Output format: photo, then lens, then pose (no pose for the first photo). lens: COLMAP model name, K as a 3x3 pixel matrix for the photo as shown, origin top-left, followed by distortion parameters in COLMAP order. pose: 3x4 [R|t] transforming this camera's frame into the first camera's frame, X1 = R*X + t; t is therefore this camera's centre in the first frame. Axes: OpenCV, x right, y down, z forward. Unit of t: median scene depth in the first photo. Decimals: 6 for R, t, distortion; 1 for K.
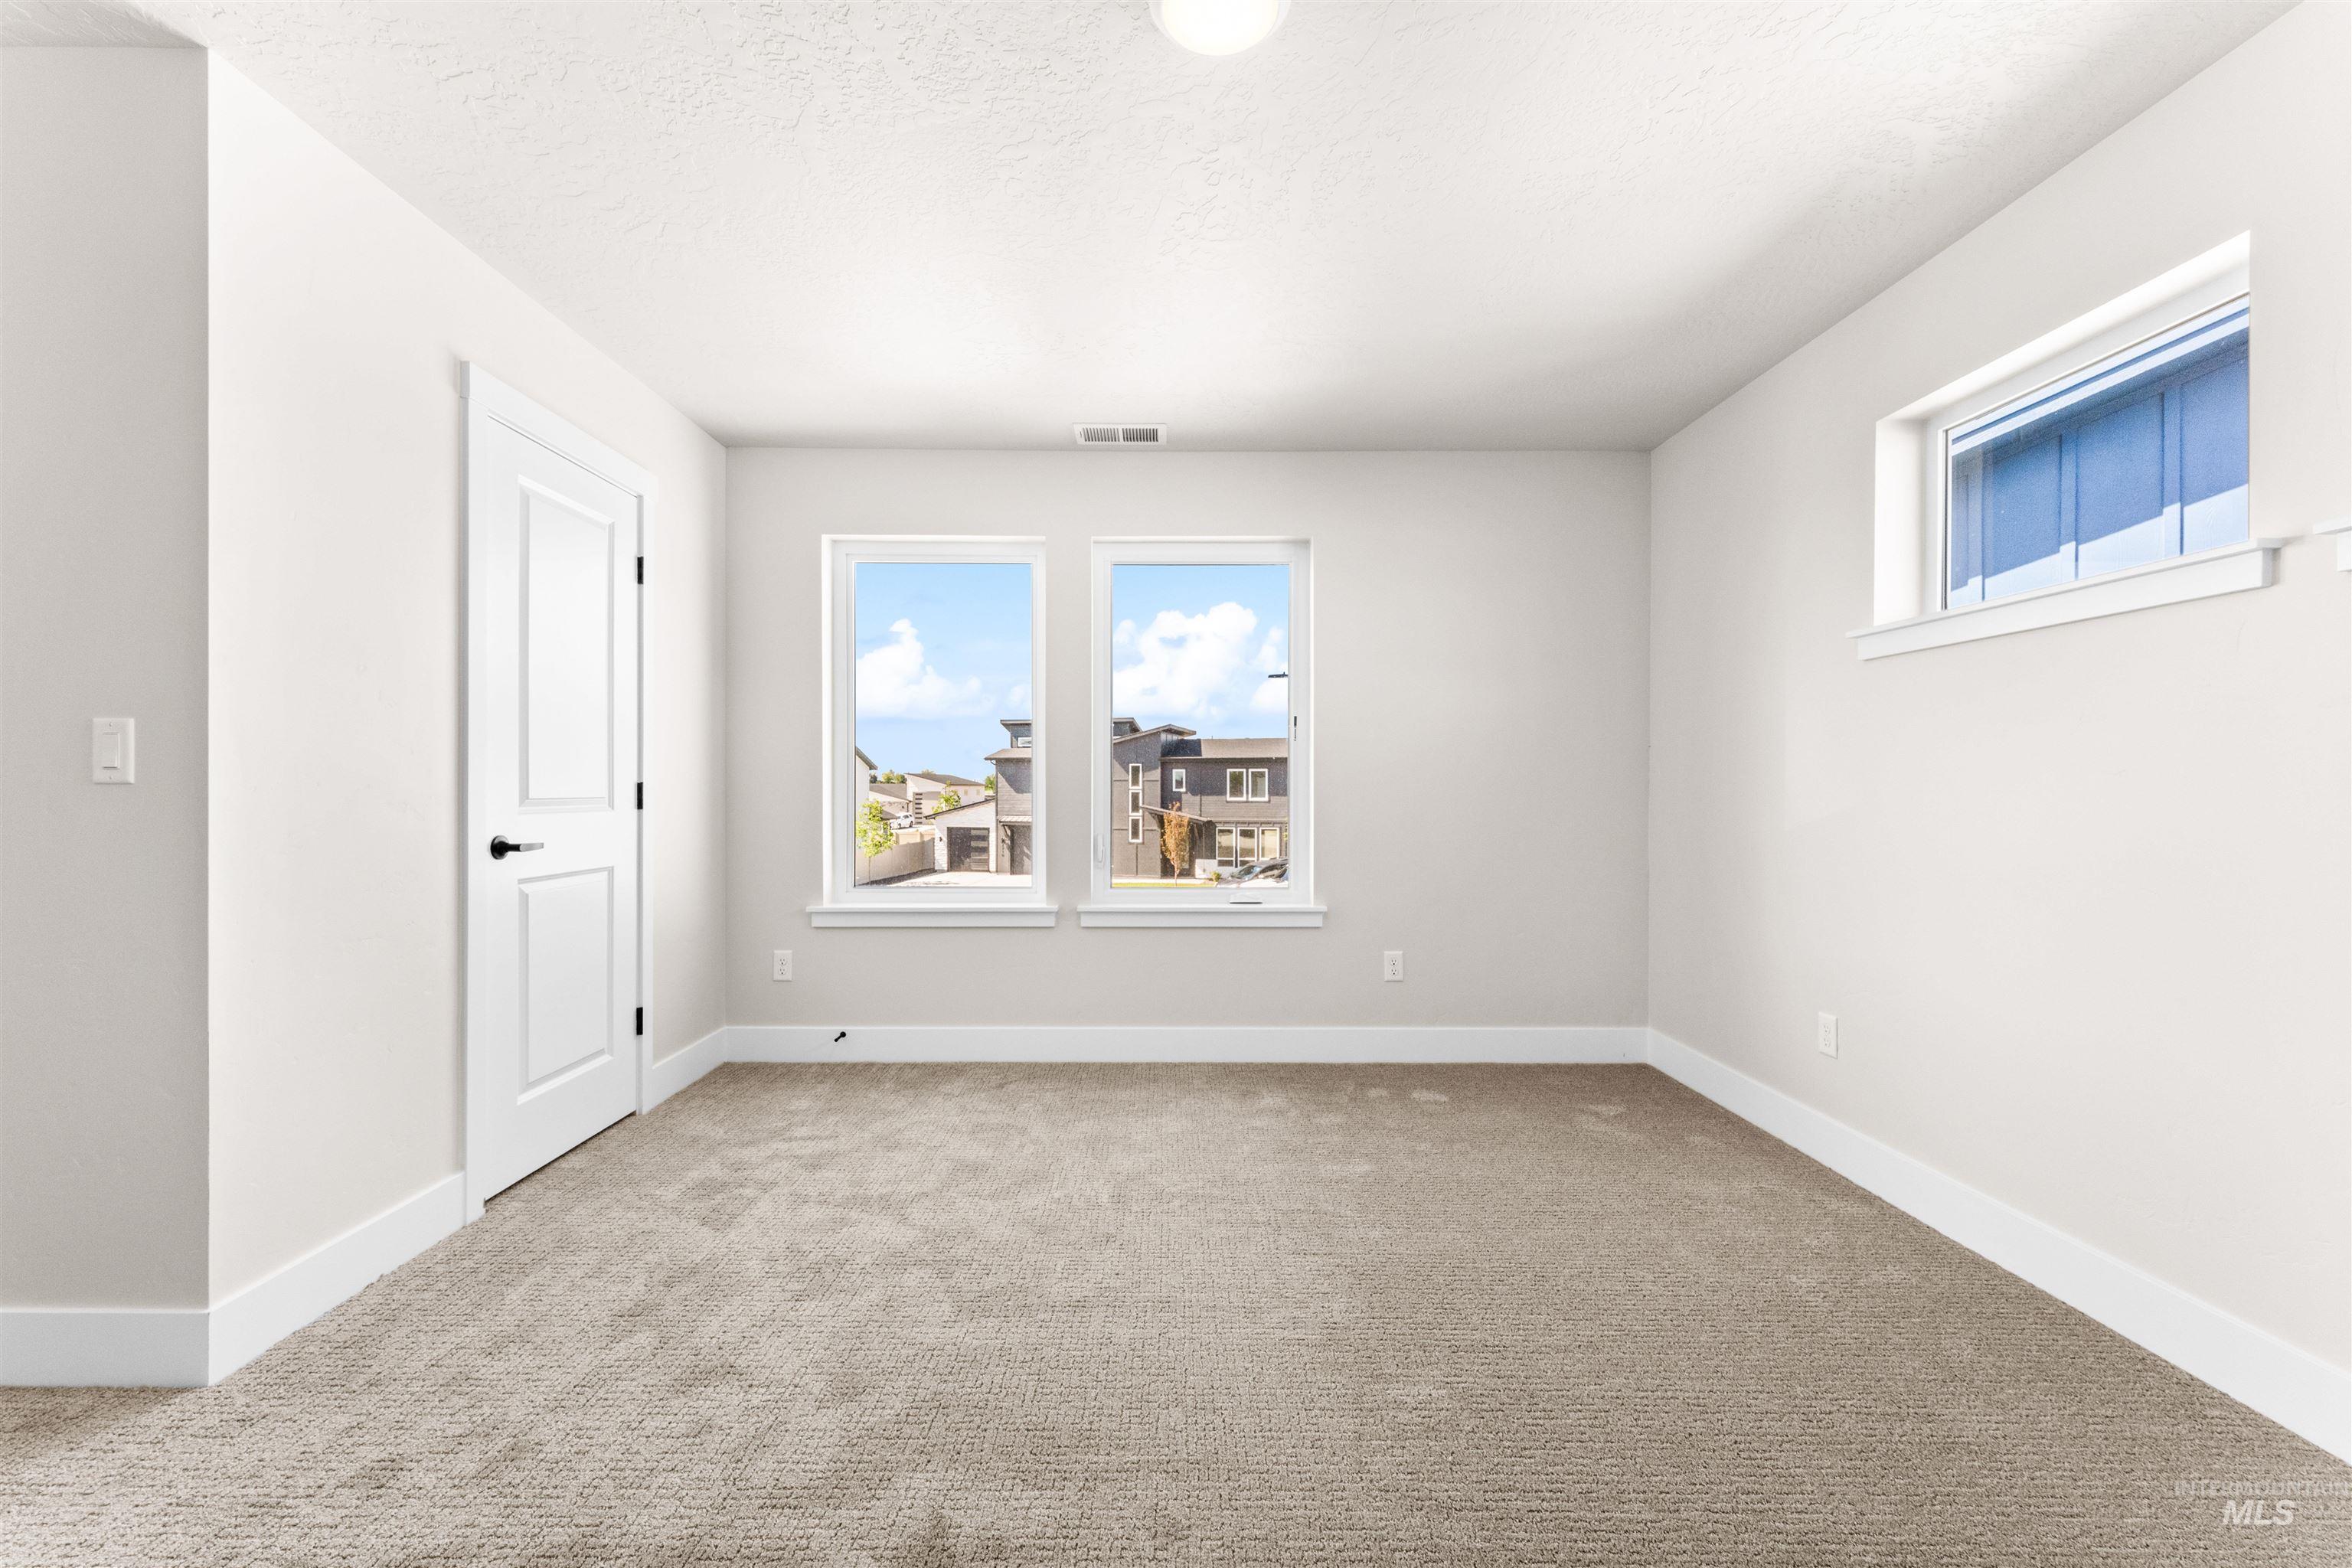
lens RADIAL K [[955.7, 0, 1174.3], [0, 955.7, 794.4], [0, 0, 1]] dist [0.004616, -0.001877]
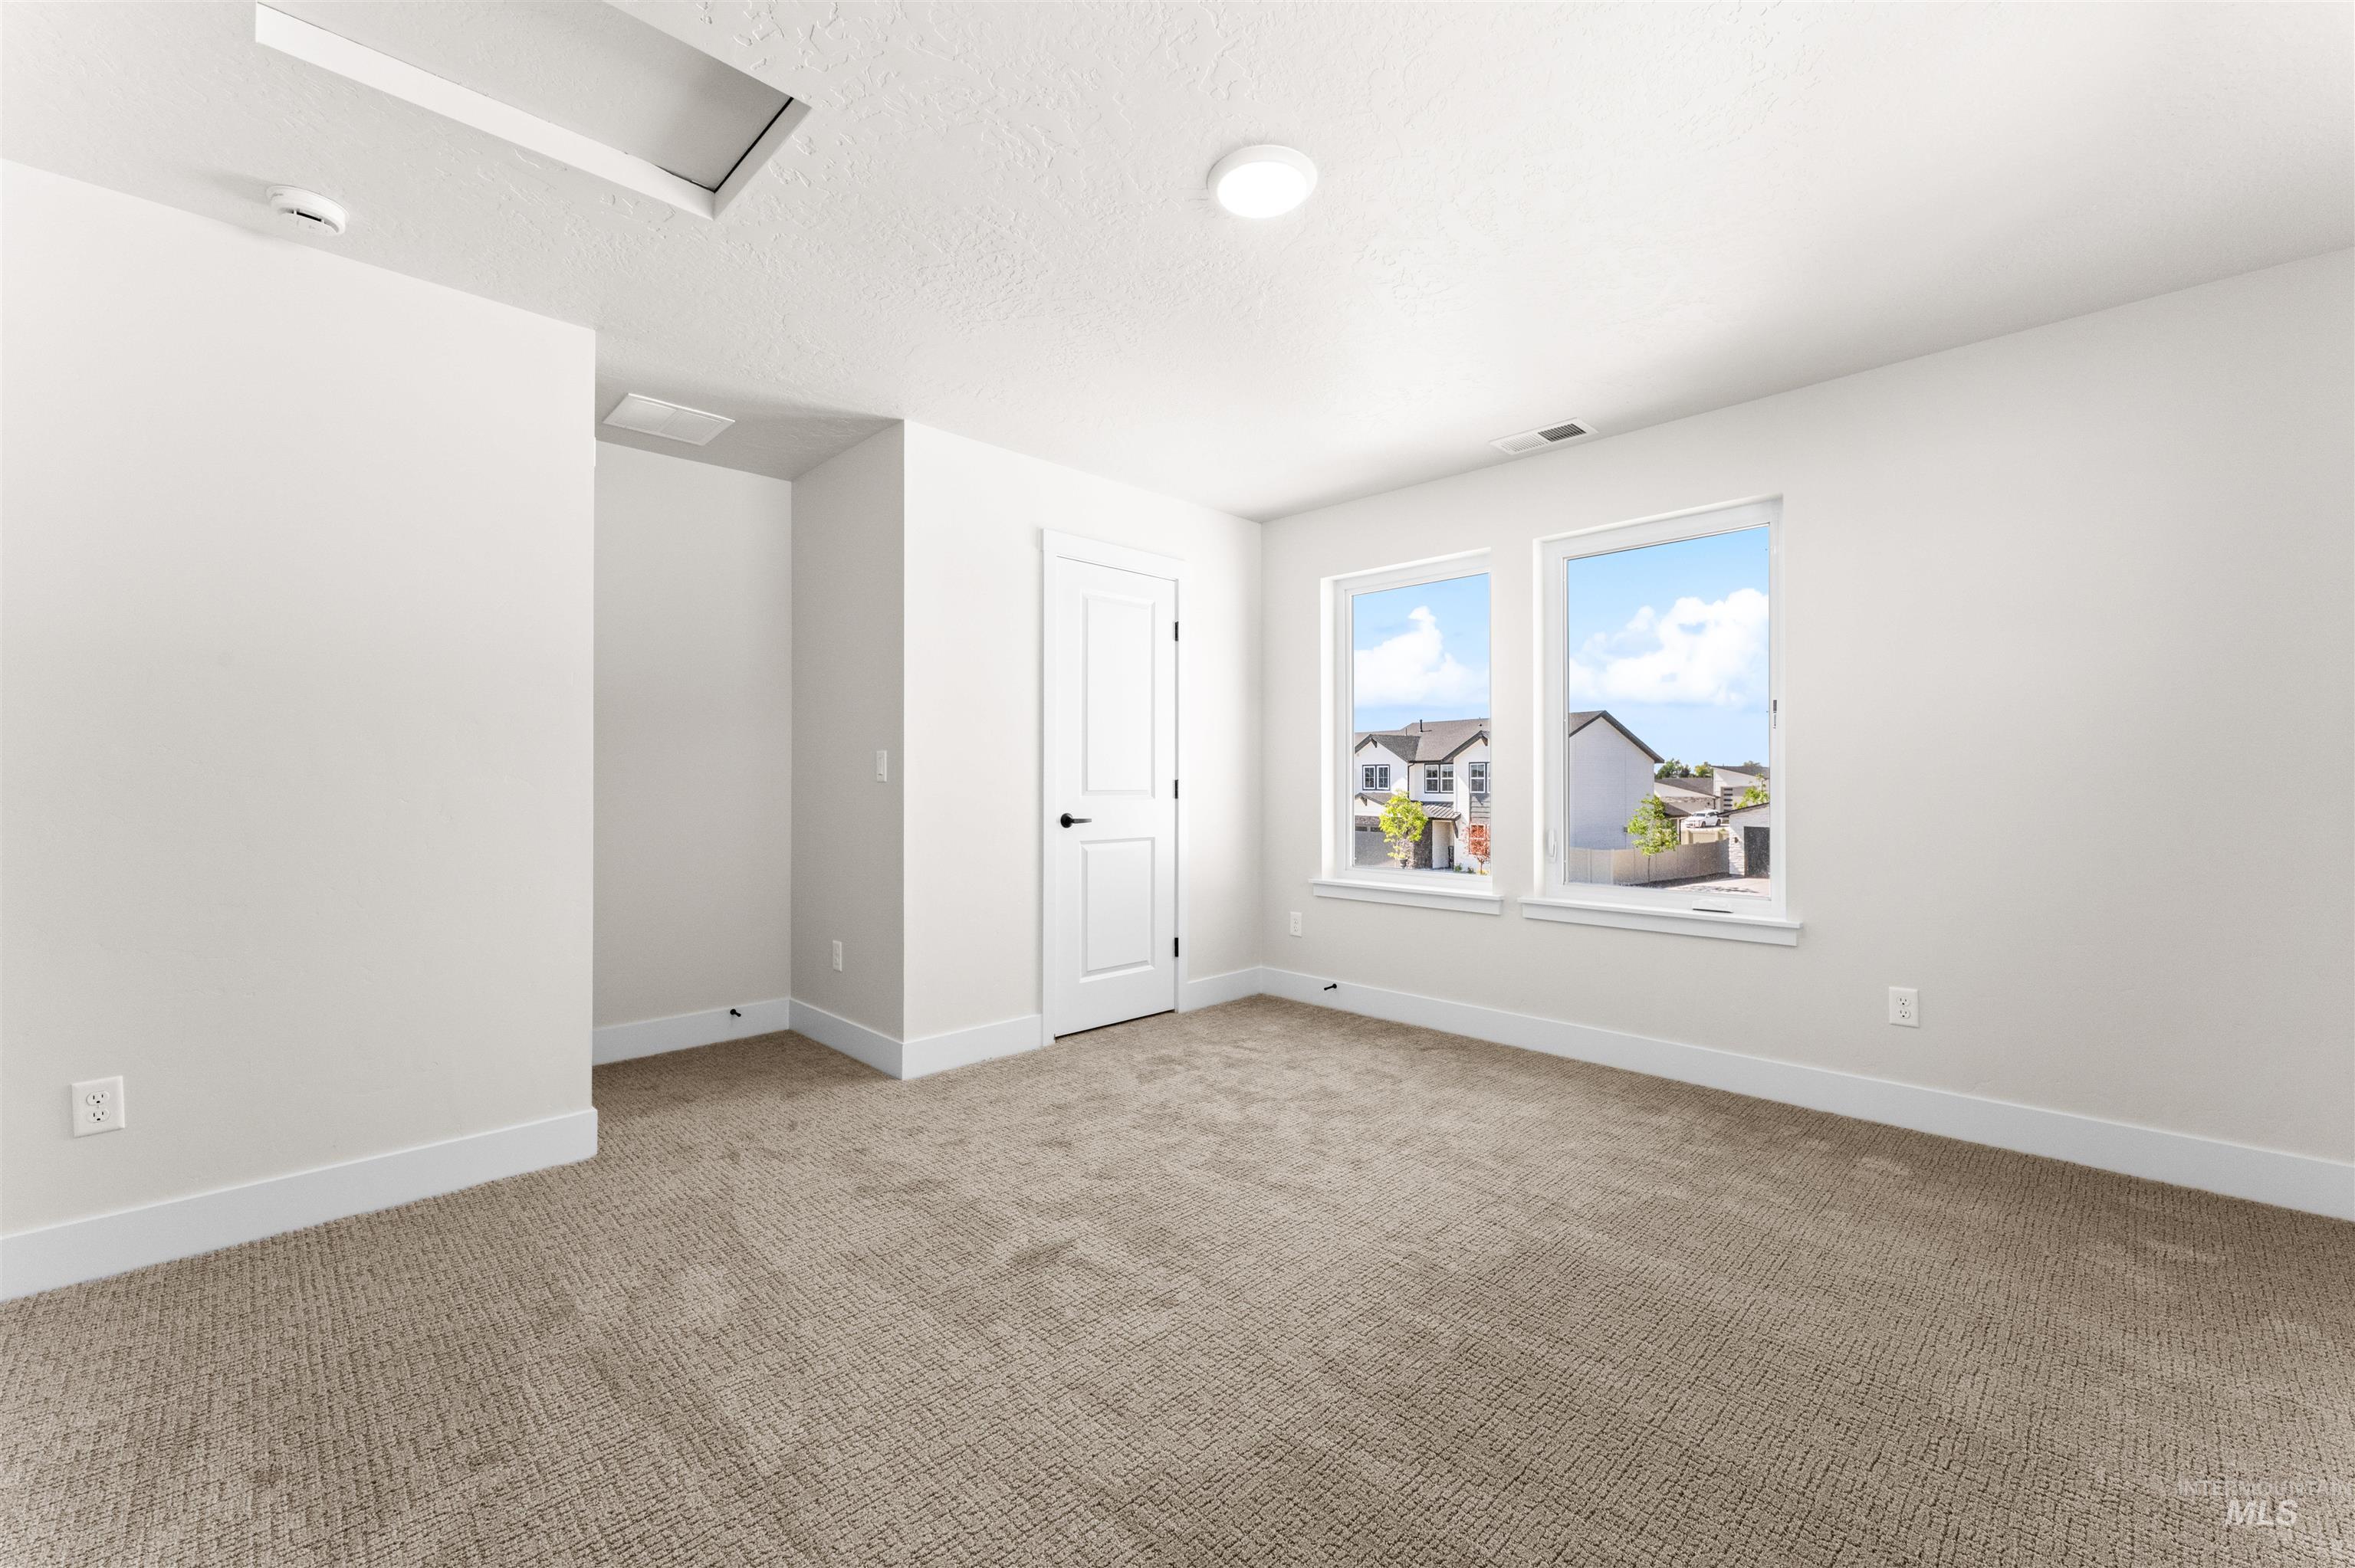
lens RADIAL K [[956.7, 0, 1173.5], [0, 956.7, 789.7], [0, 0, 1]] dist [0.004616, -0.001877]
pose [[0.694753, 0.004545, -0.719234, 0.502294], [-0.004300, 0.999988, 0.002166, -0.001036], [0.719236, 0.001588, 0.694765, 0.005325]]
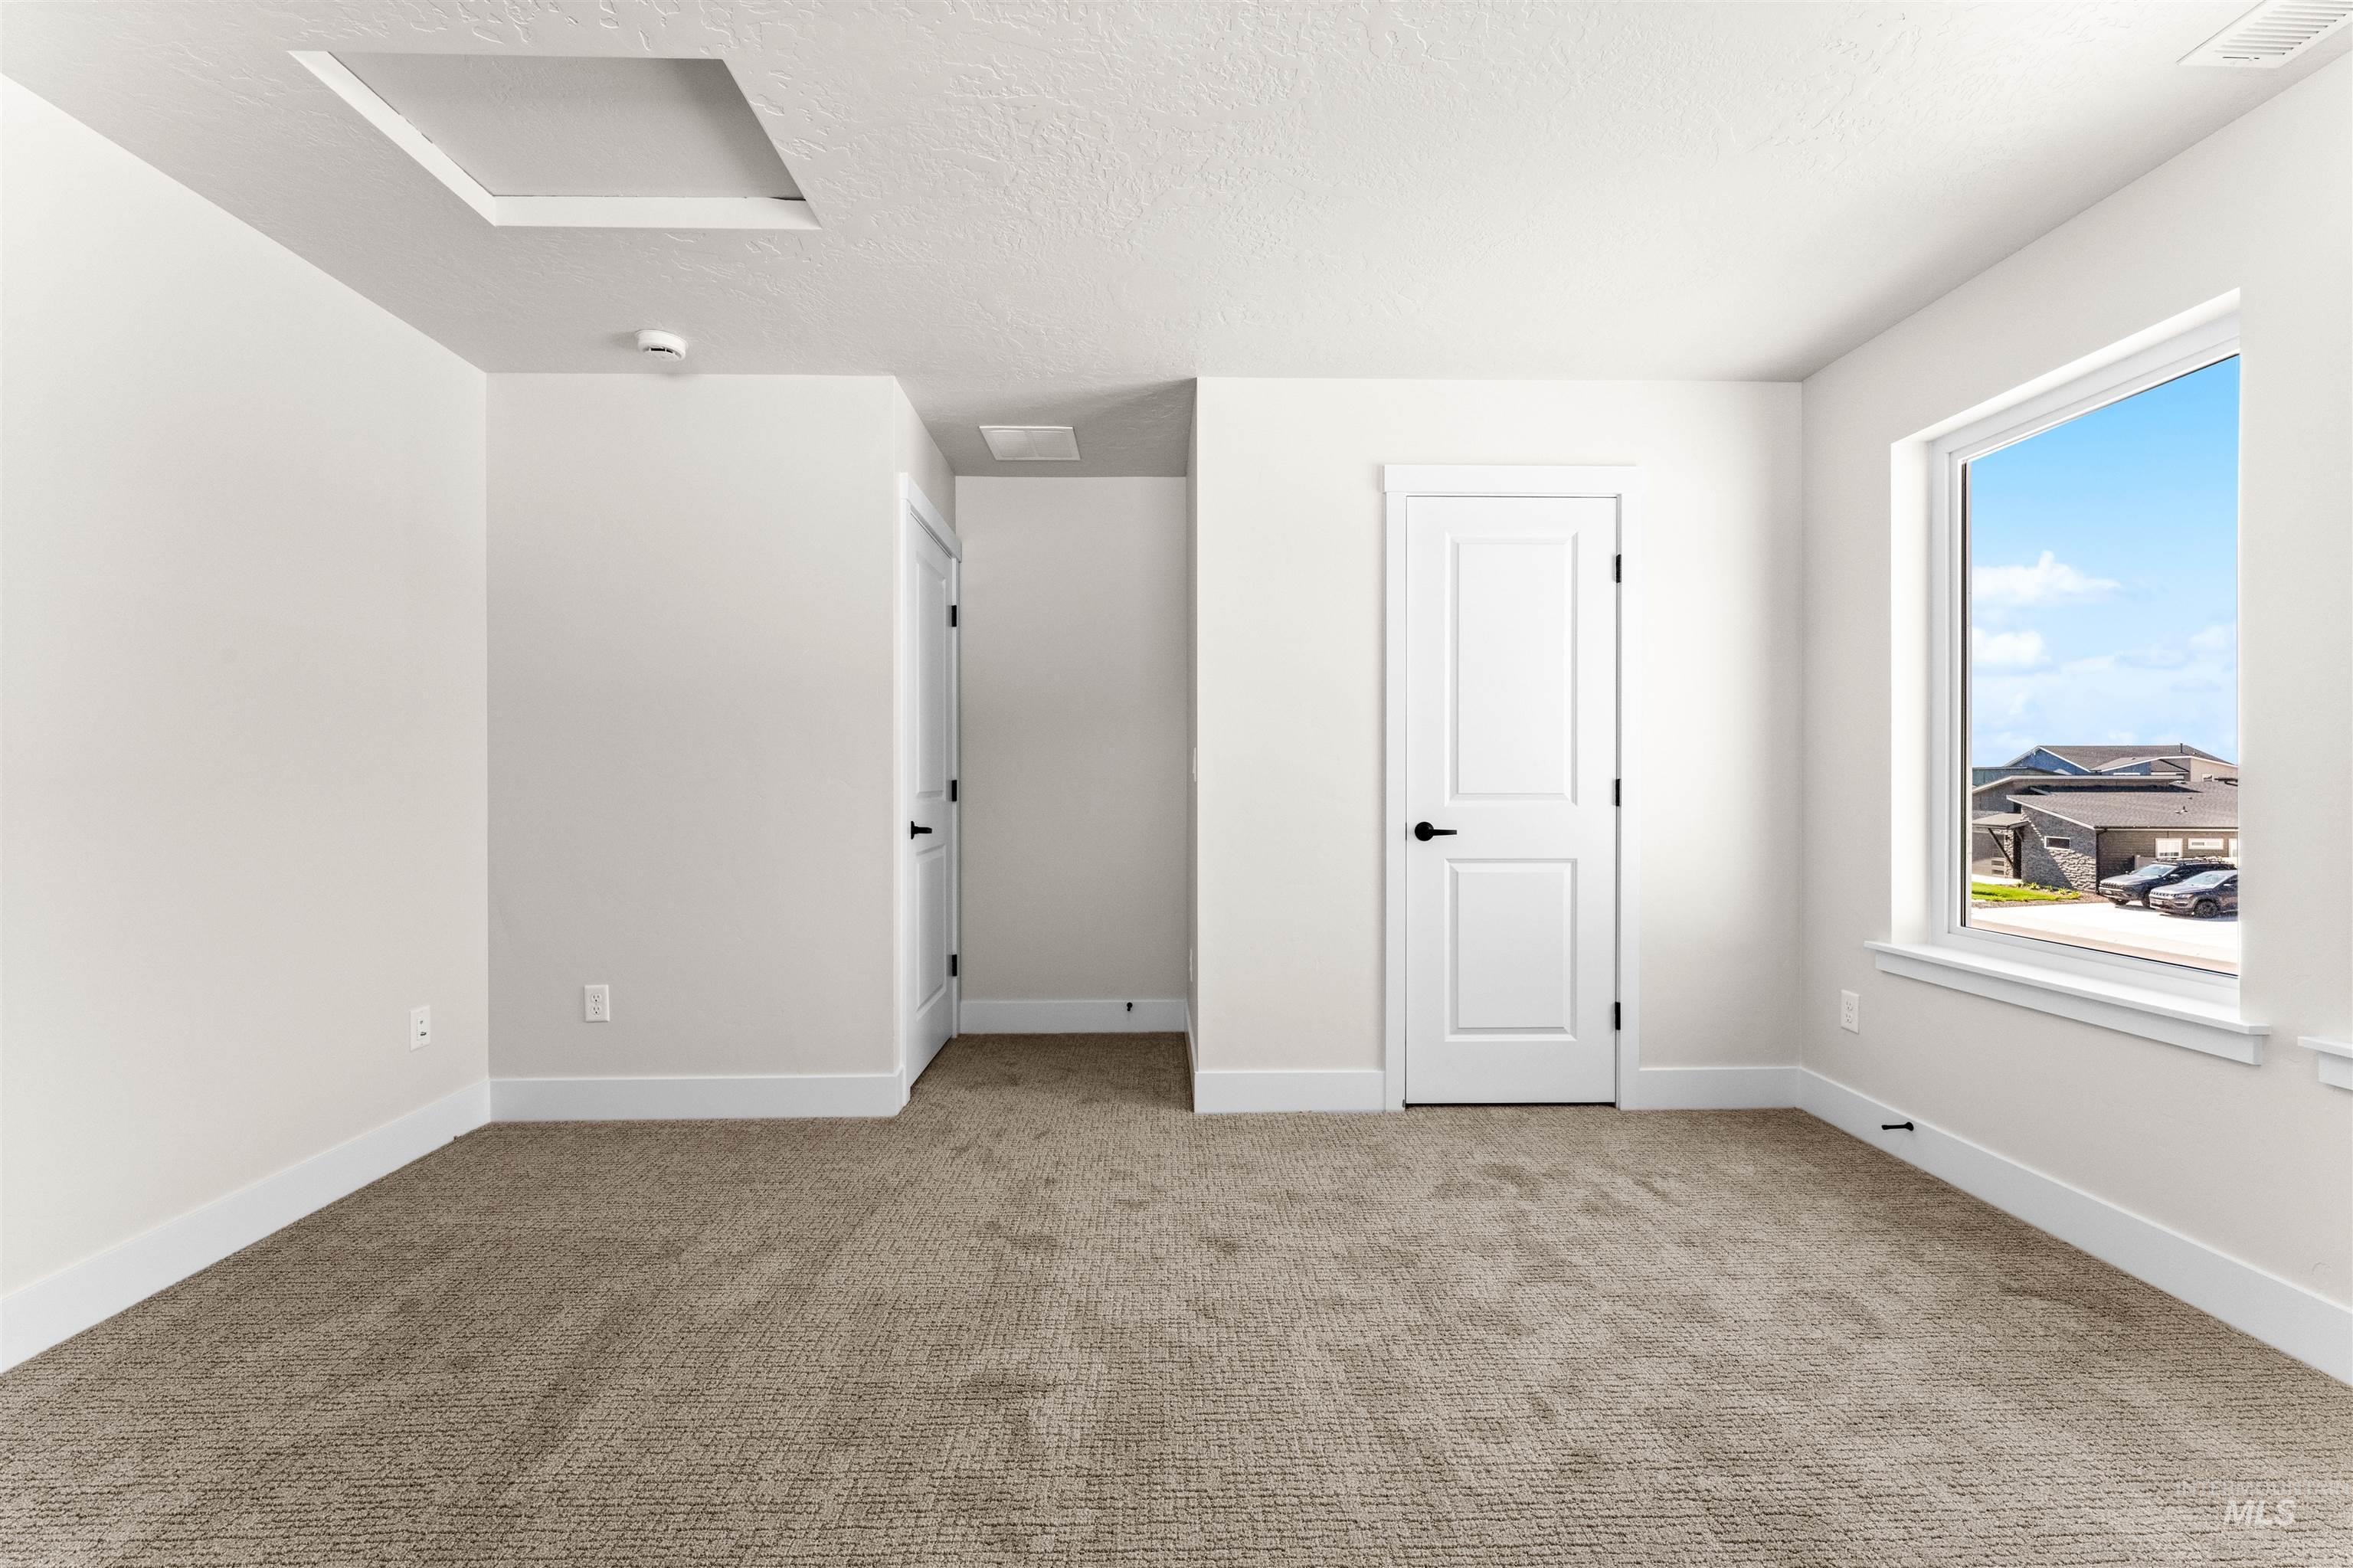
lens RADIAL K [[956.1, 0, 1168.6], [0, 956.1, 783.6], [0, 0, 1]] dist [0.004616, -0.001877]
pose [[0.011909, 0.004291, -0.999920, 0.480427], [-0.008055, 0.999959, 0.004195, -0.008416], [0.999897, 0.008005, 0.011943, 0.555289]]
